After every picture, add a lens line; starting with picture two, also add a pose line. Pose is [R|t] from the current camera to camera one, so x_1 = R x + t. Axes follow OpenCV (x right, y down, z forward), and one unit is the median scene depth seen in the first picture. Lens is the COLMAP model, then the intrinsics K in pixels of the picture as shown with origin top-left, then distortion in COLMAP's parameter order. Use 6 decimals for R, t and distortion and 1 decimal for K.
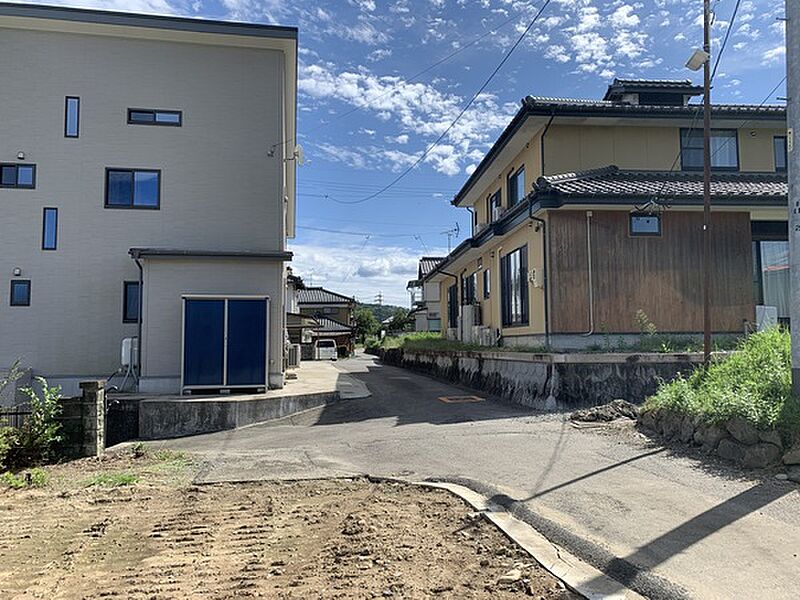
lens RADIAL K [[614.2, 0, 397.1], [0, 614.2, 293.3], [0, 0, 1]] dist [-0.001850, -0.005941]
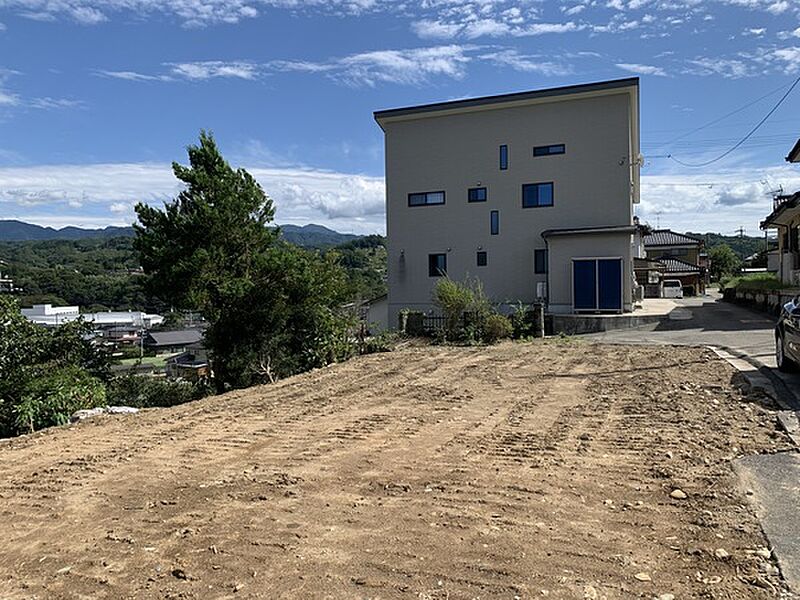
lens RADIAL K [[614.2, 0, 397.1], [0, 614.2, 293.3], [0, 0, 1]] dist [-0.001850, -0.005941]
pose [[0.854075, 0.002386, -0.520145, 0.094492], [0.048591, 0.995251, 0.084352, -0.047073], [0.517876, -0.097317, 0.849902, -0.518031]]
